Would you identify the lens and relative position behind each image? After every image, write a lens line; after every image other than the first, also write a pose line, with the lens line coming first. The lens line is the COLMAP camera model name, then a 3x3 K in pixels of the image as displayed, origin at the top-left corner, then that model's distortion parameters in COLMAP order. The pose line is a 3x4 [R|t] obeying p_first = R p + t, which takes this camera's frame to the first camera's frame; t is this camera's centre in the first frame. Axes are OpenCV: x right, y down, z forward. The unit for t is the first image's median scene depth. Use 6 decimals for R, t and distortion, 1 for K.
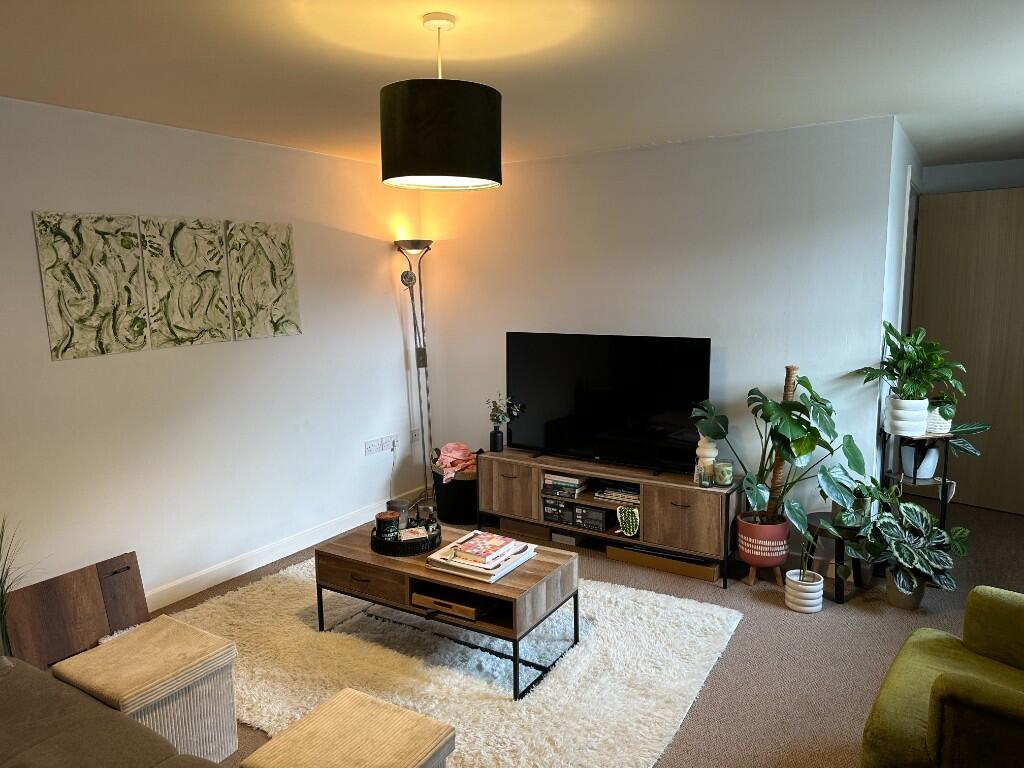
lens RADIAL K [[714.0, 0, 511.9], [0, 714.0, 362.0], [0, 0, 1]] dist [0.124427, -0.199898]
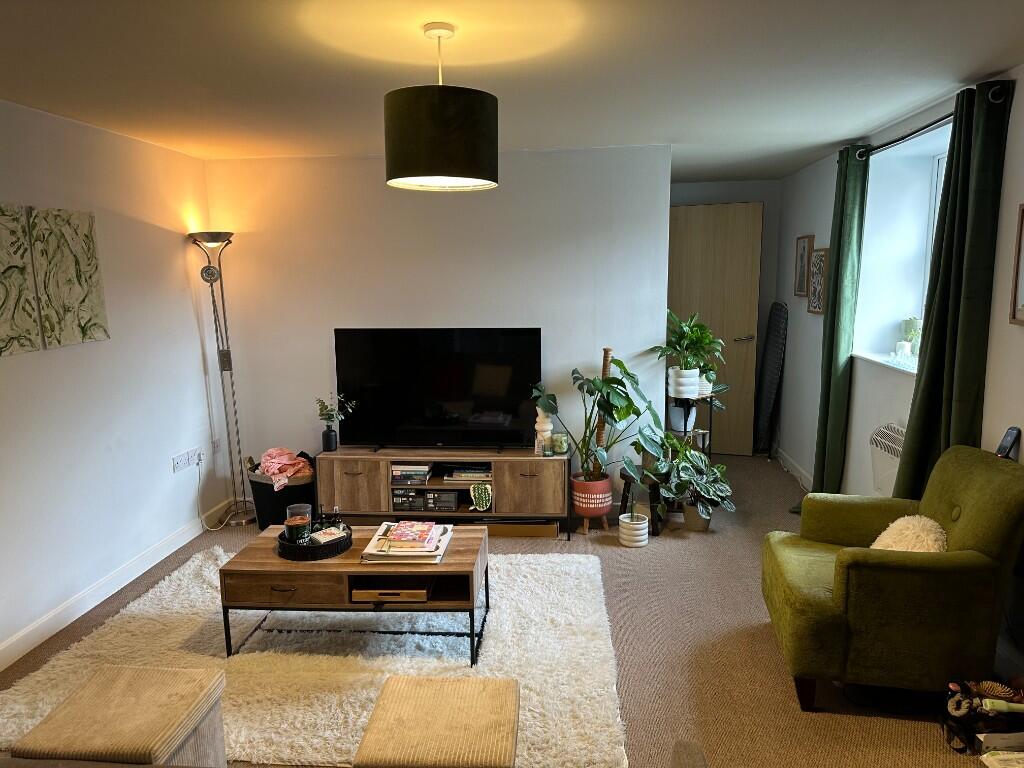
lens RADIAL K [[714.0, 0, 511.9], [0, 714.0, 362.0], [0, 0, 1]] dist [0.124427, -0.199898]
pose [[0.890553, -0.056328, 0.451378, -0.286732], [0.054831, 0.998361, 0.016407, 0.000892], [-0.451562, 0.010138, 0.892182, 0.005913]]
